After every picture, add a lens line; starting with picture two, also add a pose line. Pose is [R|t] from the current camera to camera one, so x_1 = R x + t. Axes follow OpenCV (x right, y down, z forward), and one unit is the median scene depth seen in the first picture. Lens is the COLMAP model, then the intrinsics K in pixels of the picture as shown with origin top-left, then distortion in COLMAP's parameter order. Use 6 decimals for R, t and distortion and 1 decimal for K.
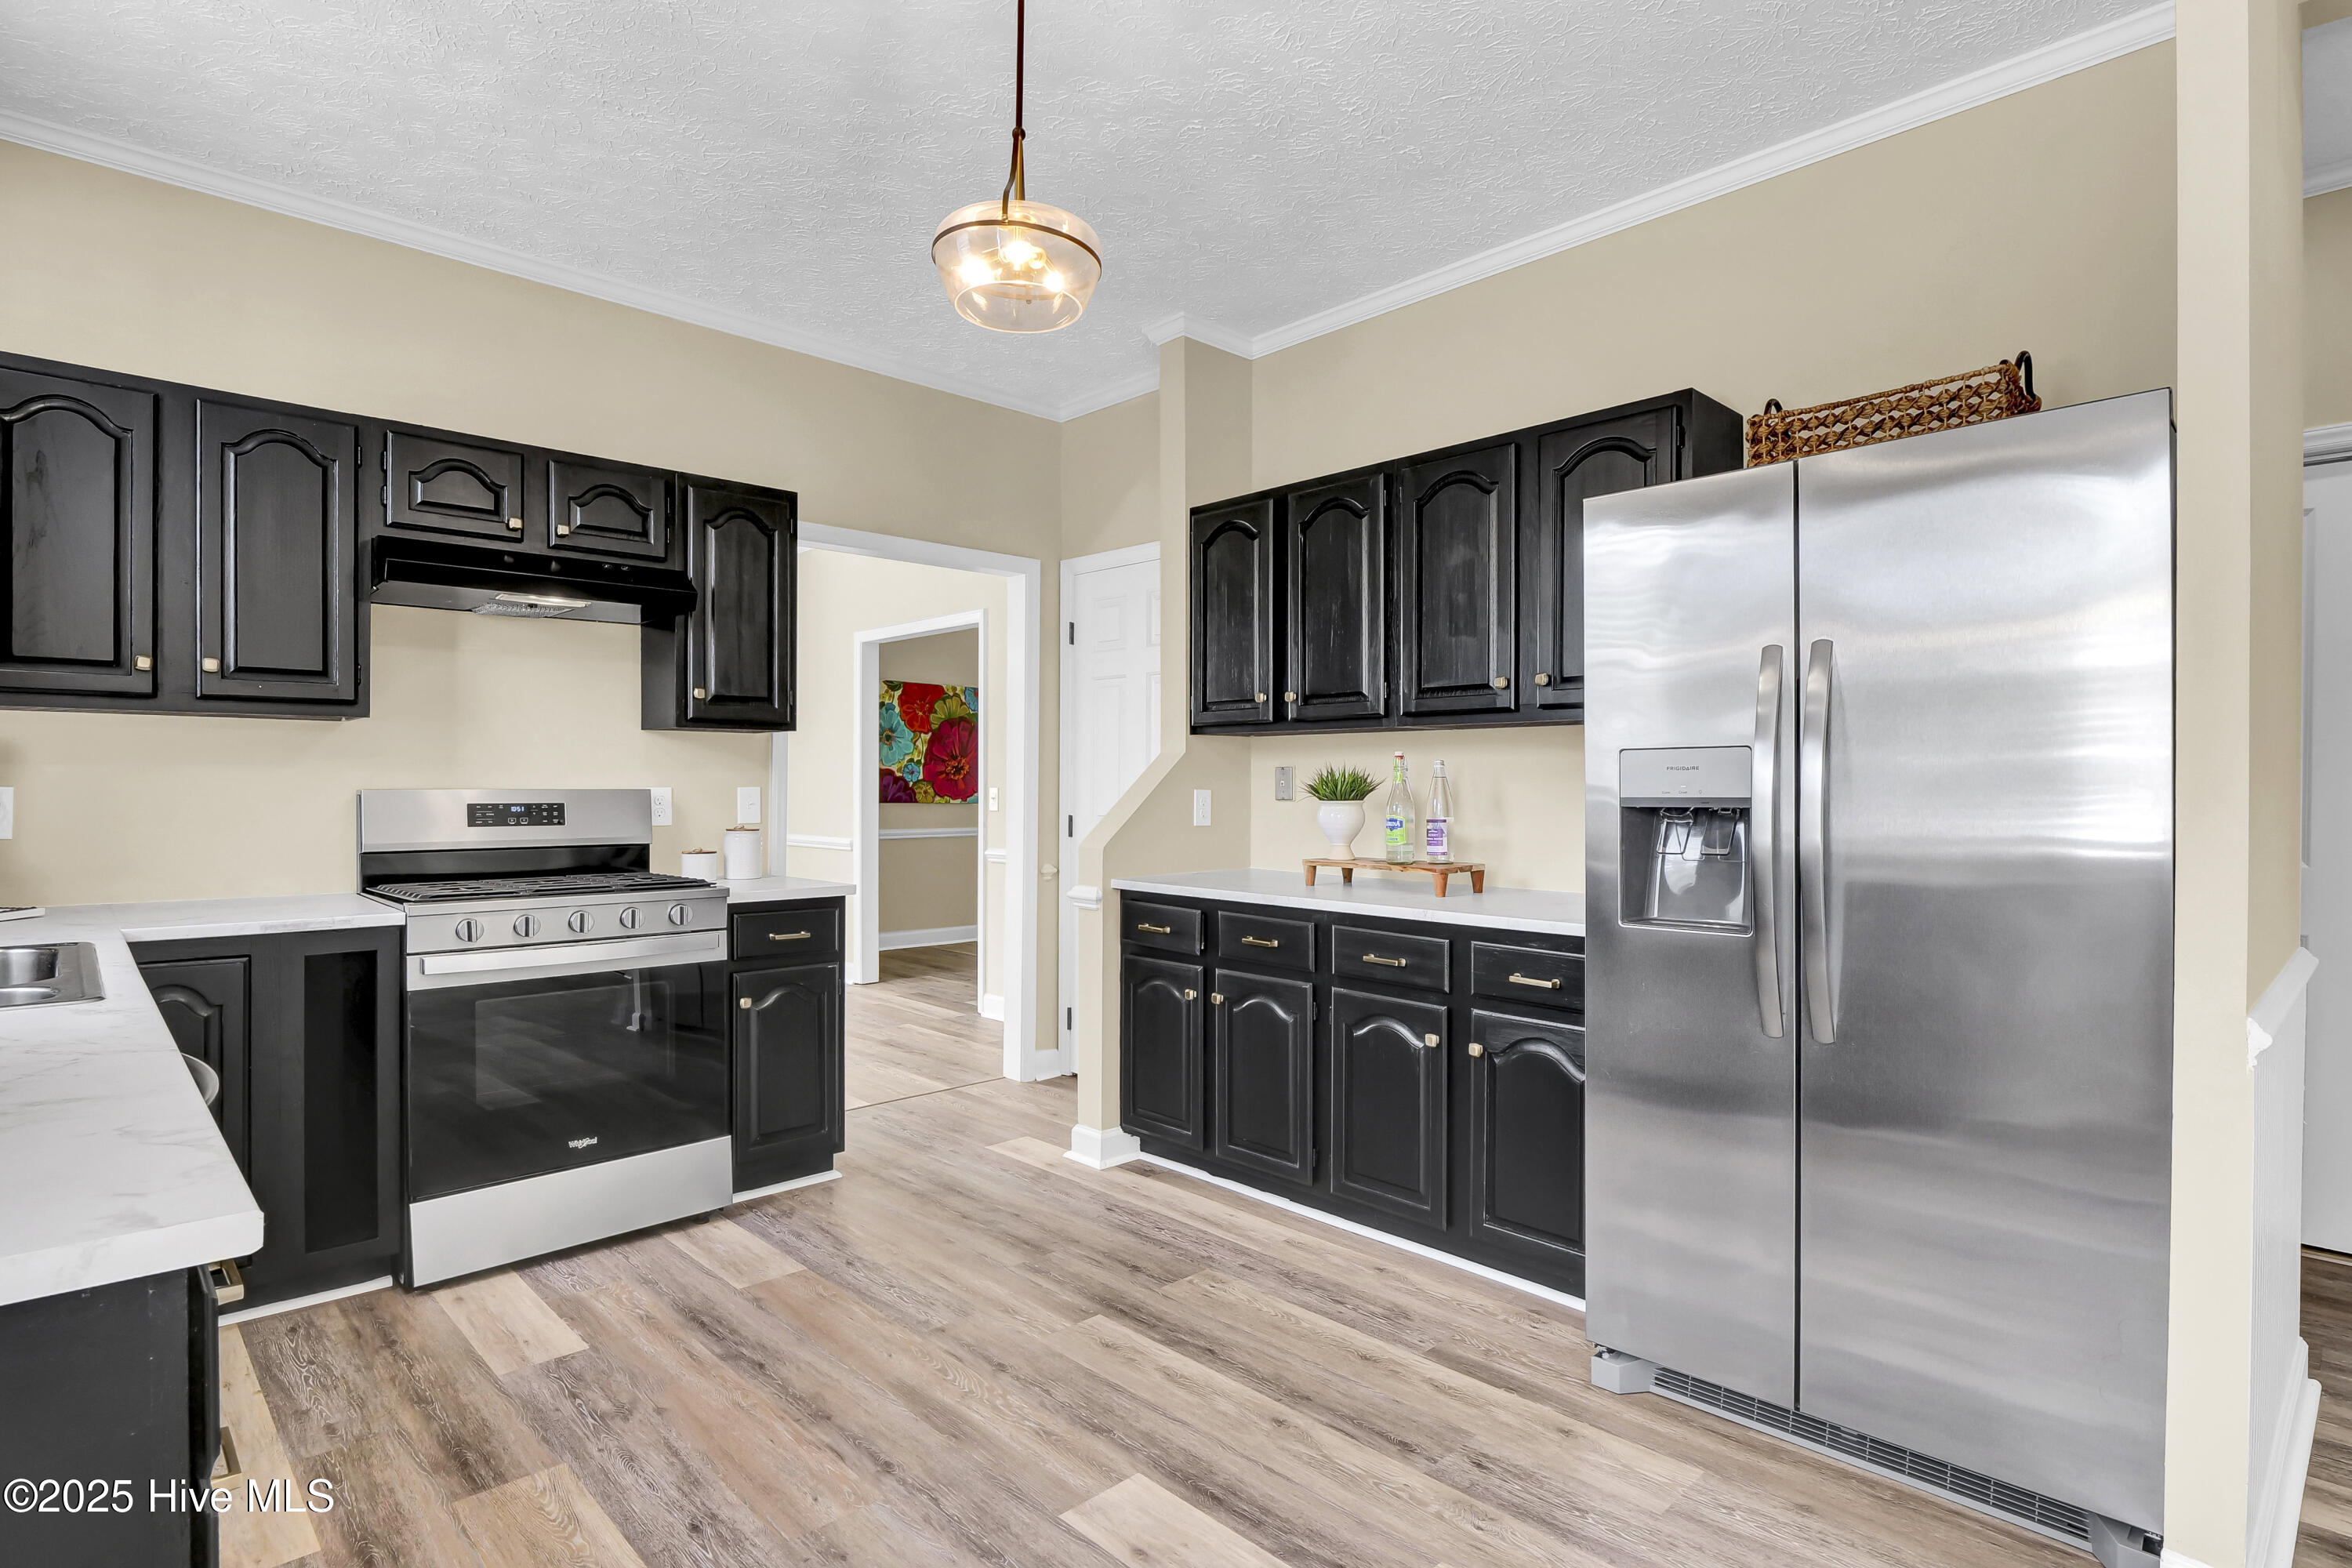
lens RADIAL K [[1183.9, 0, 1196.6], [0, 1183.9, 798.4], [0, 0, 1]] dist [-0.011255, -0.002936]
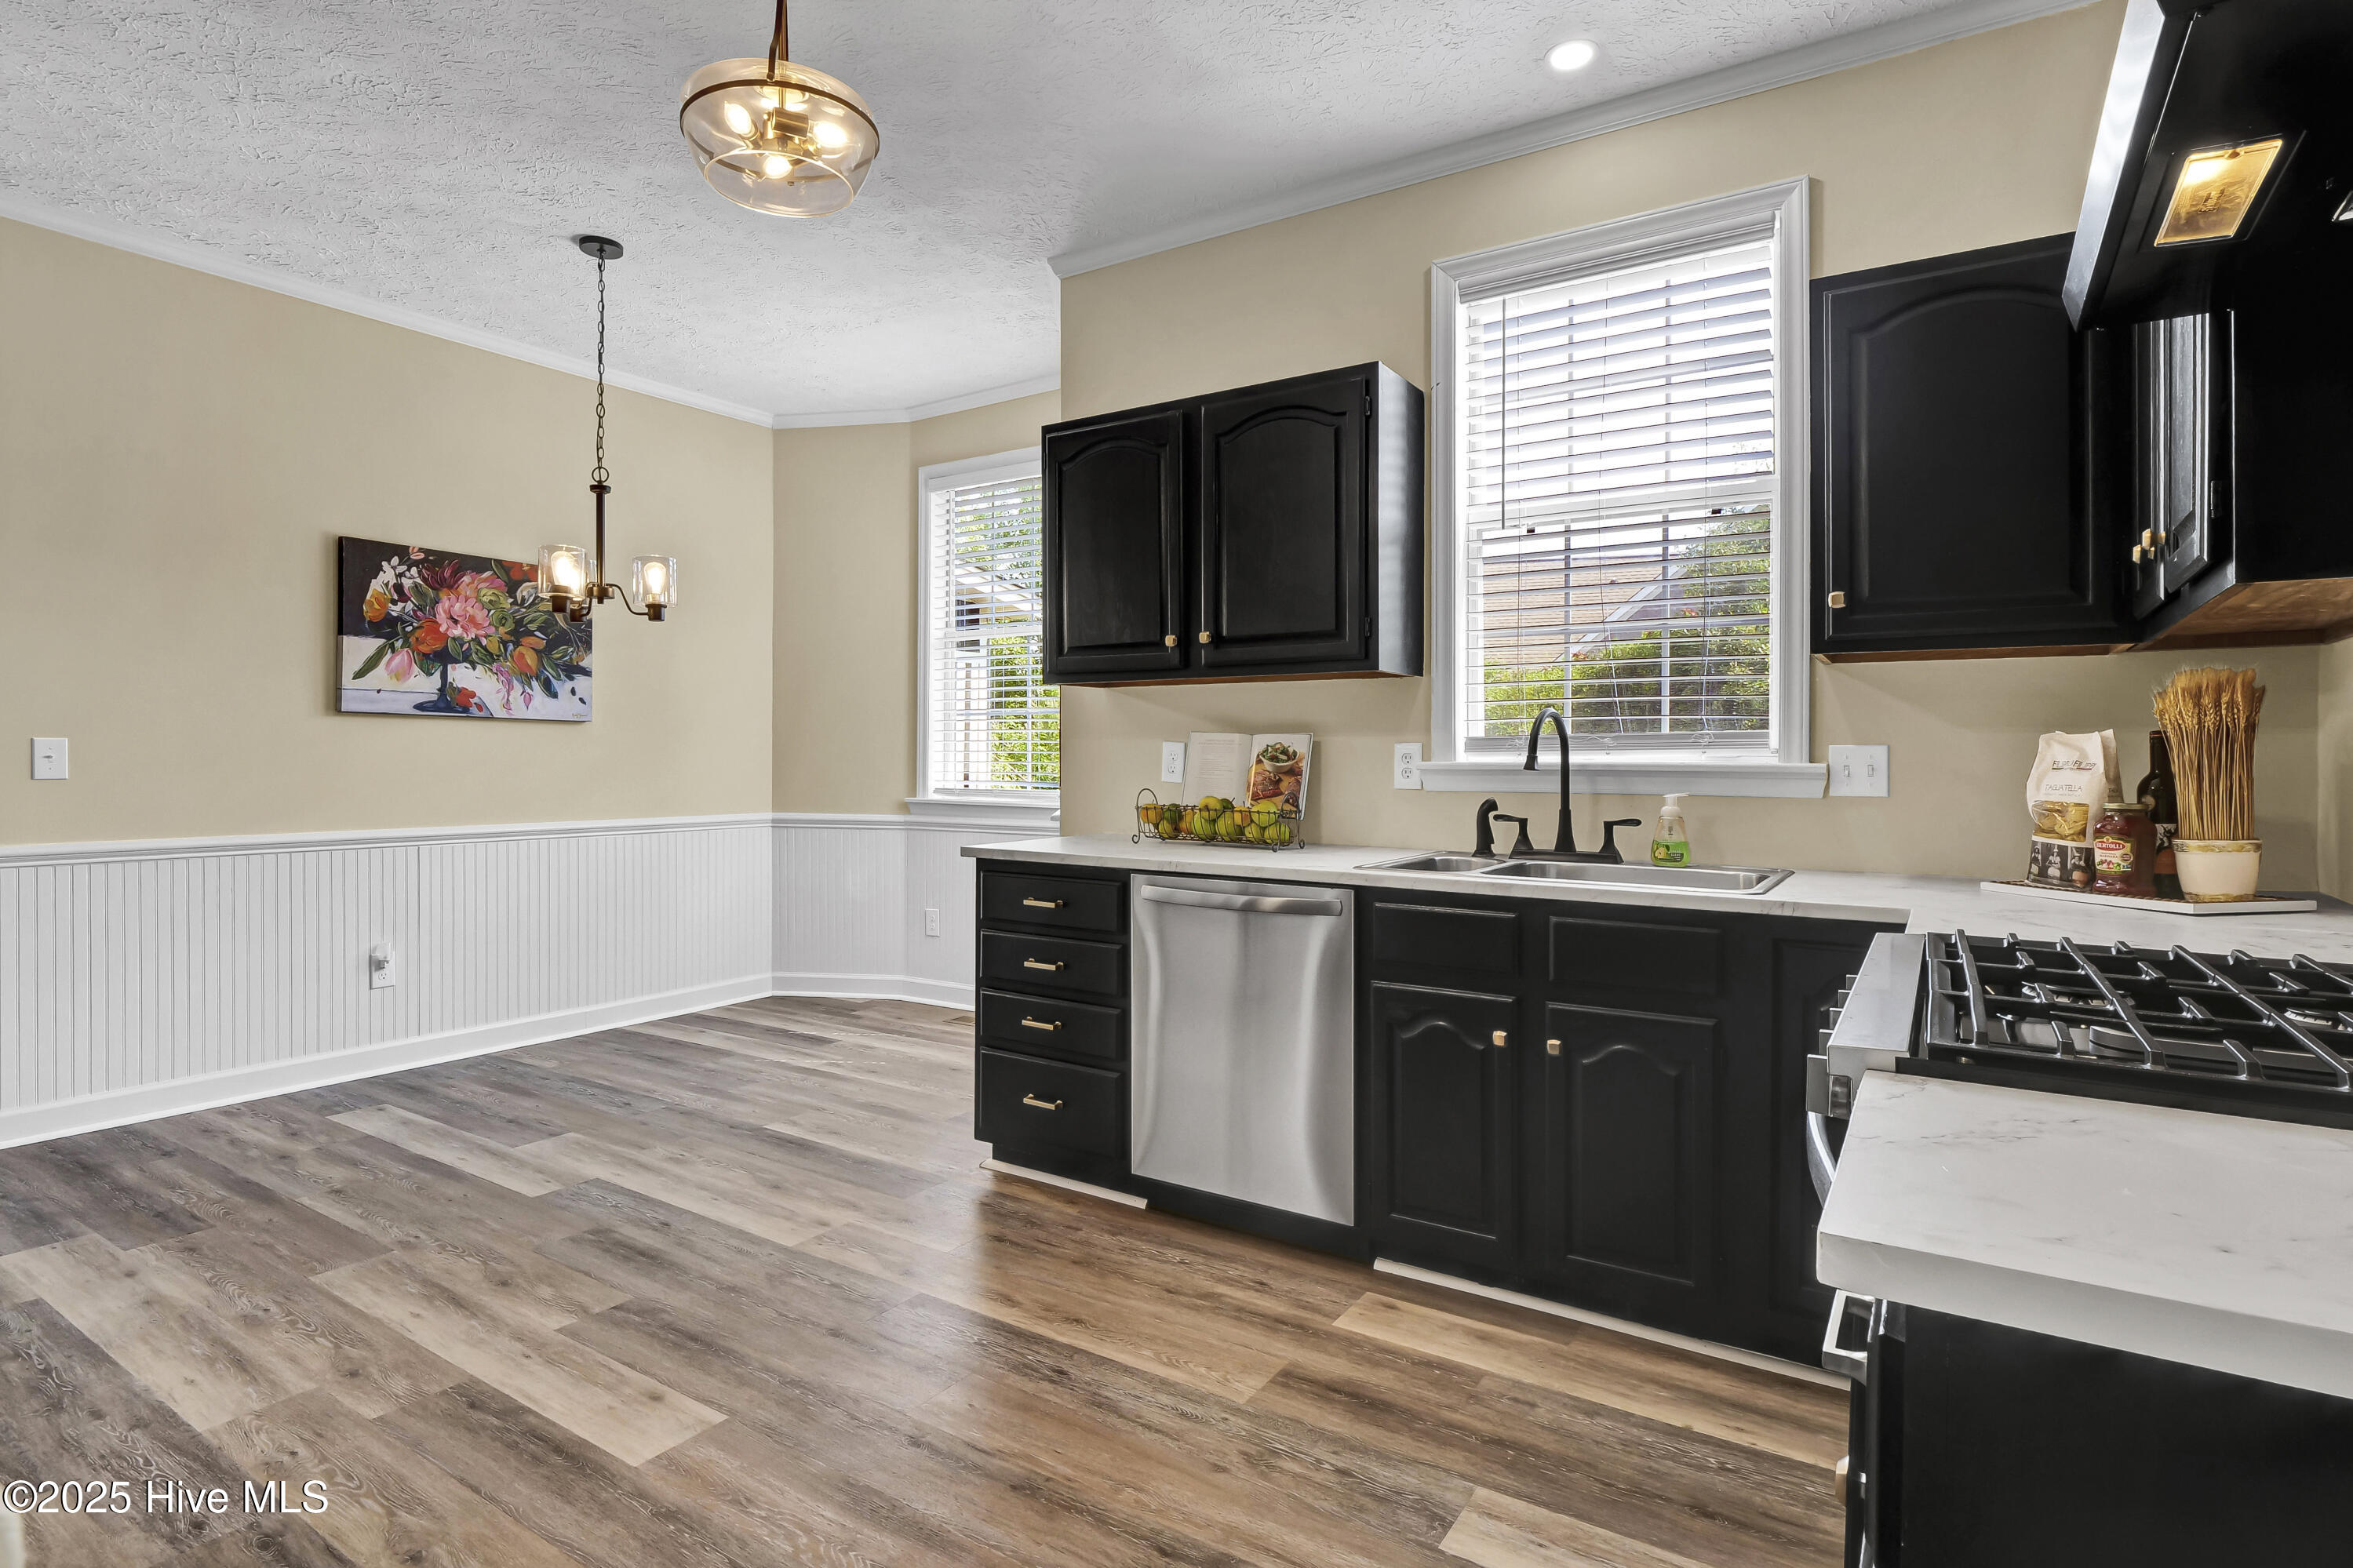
lens RADIAL K [[1184.2, 0, 1157.8], [0, 1184.2, 761.6], [0, 0, 1]] dist [-0.011255, -0.002936]
pose [[-0.979891, -0.008435, -0.199356, -0.197859], [-0.011390, 0.999842, 0.013679, 0.002511], [0.199209, 0.015675, -0.979832, 1.491221]]
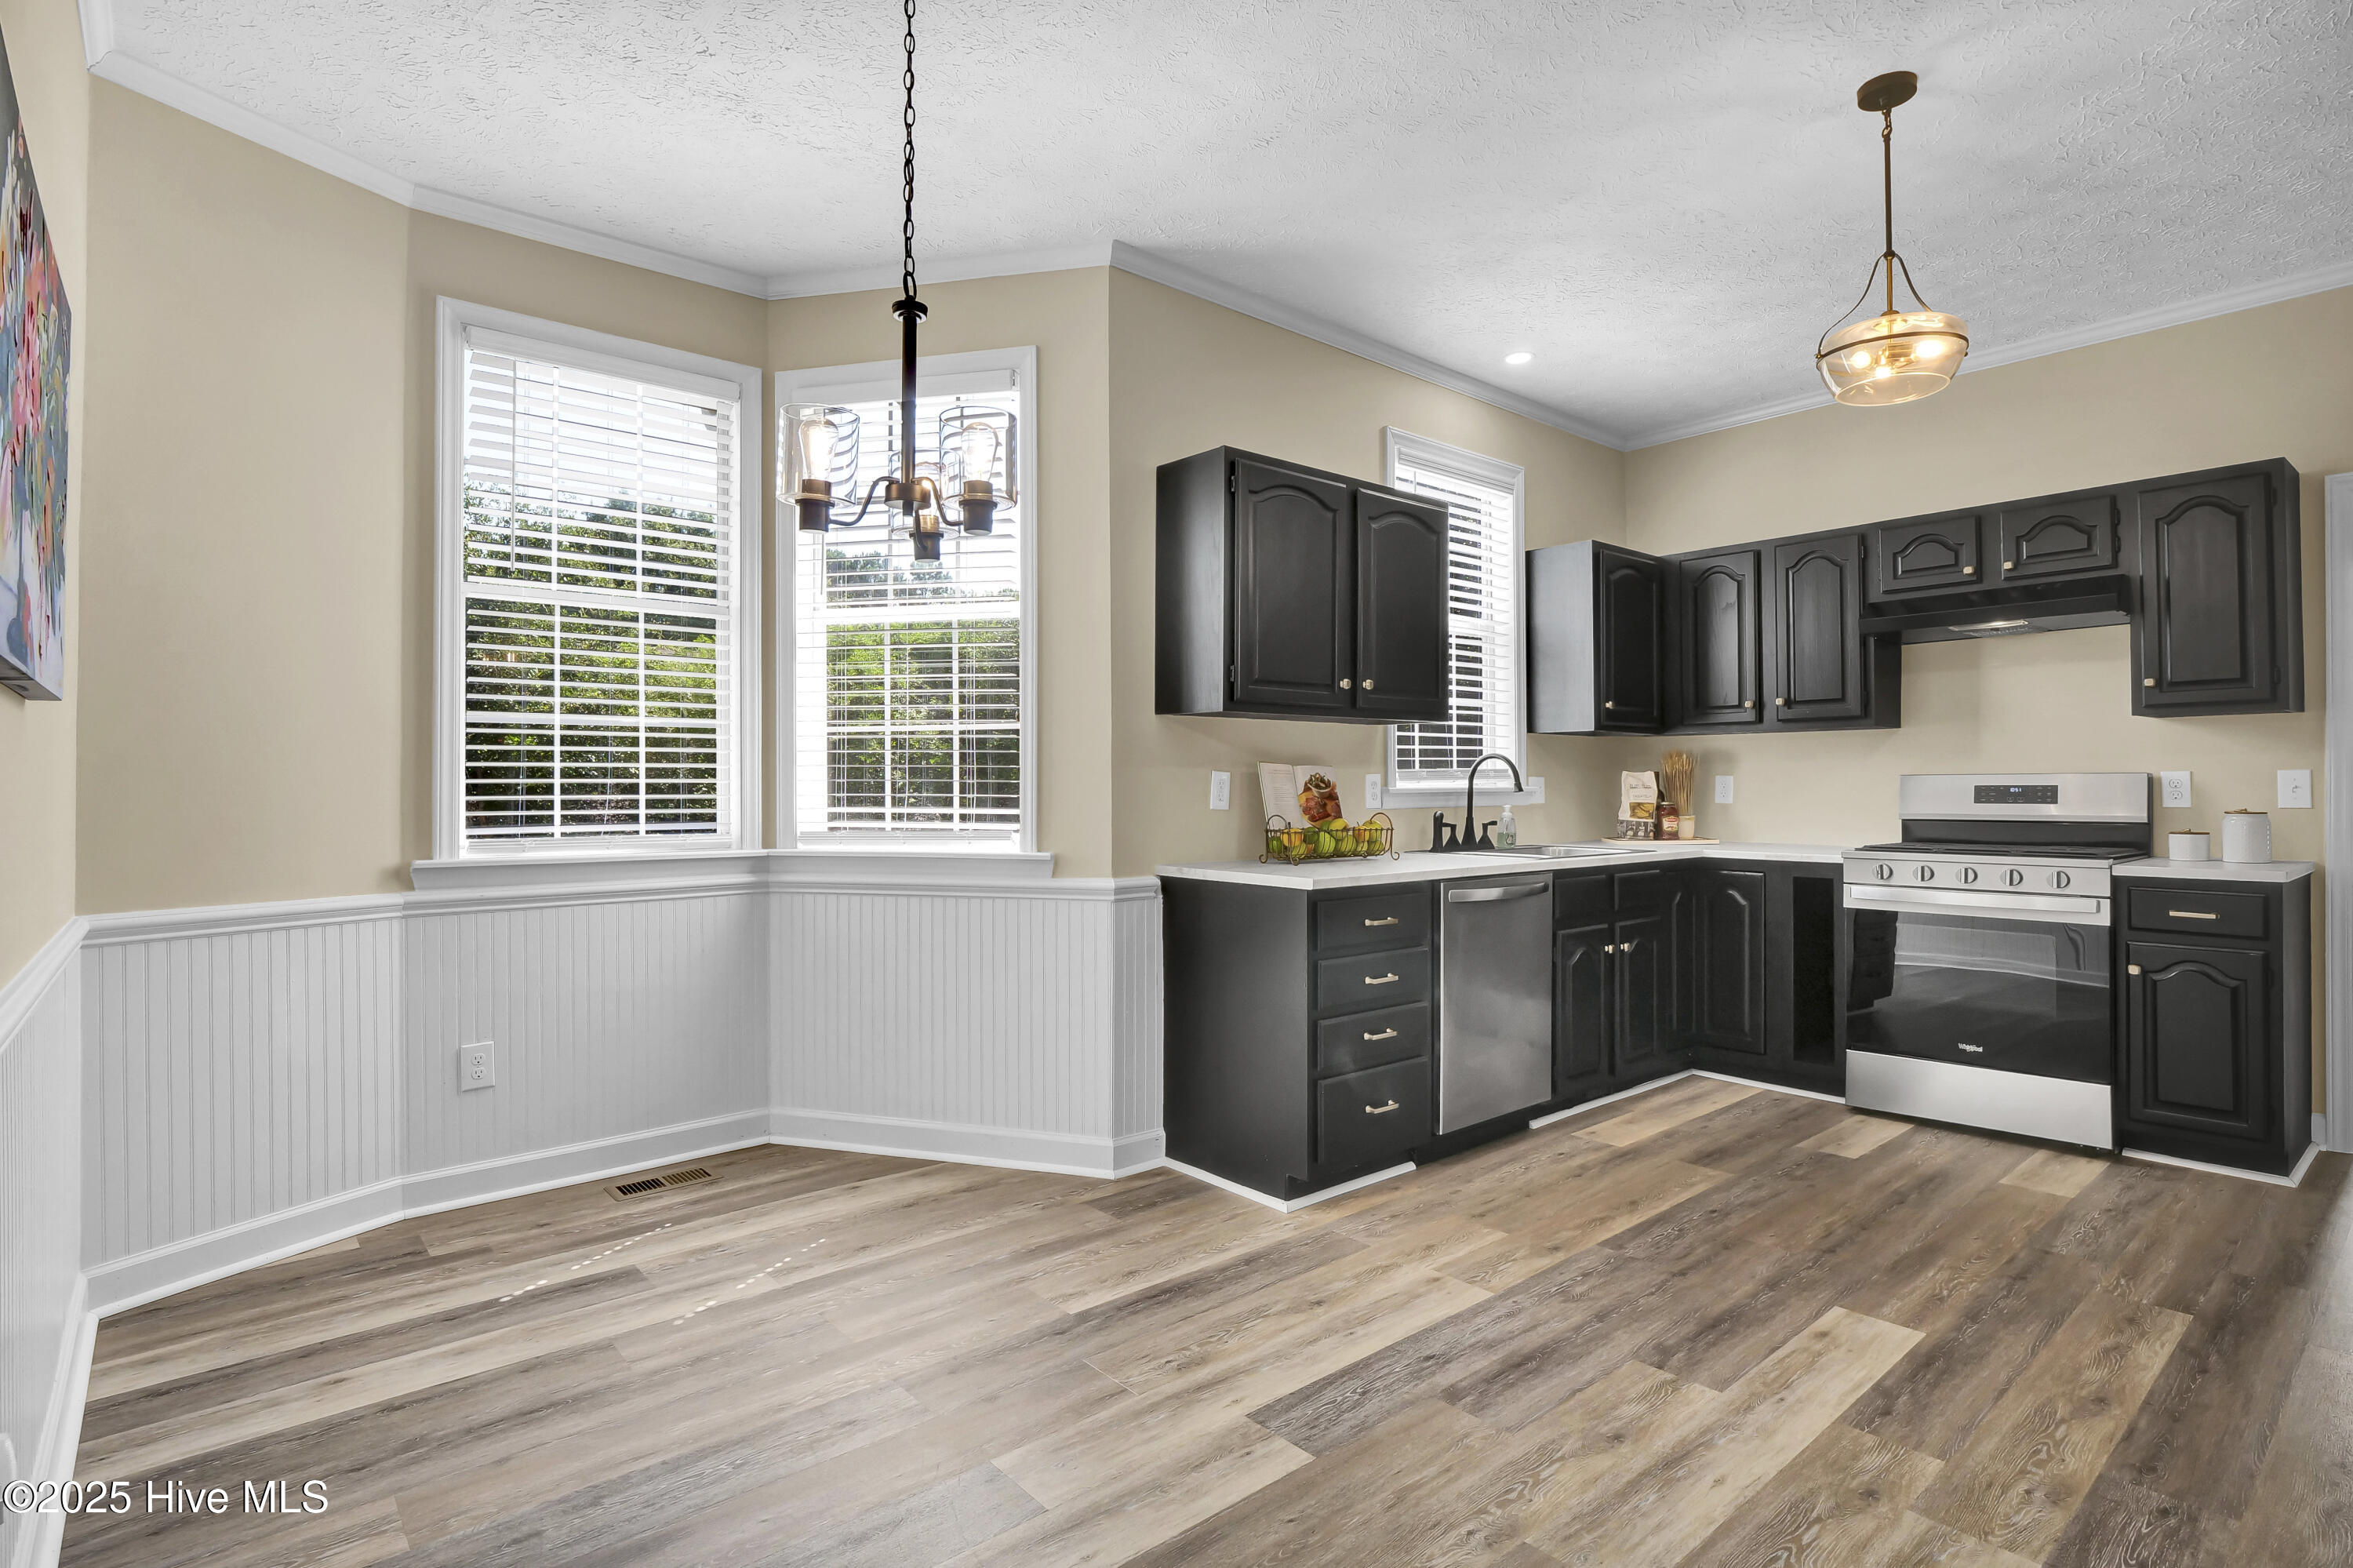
lens RADIAL K [[1184.4, 0, 1161.4], [0, 1184.4, 770.2], [0, 0, 1]] dist [-0.011255, -0.002936]
pose [[-0.075773, -0.017180, -0.996977, 0.911404], [-0.008631, 0.999825, -0.016573, 0.020713], [0.997088, 0.007349, -0.075908, 0.236336]]
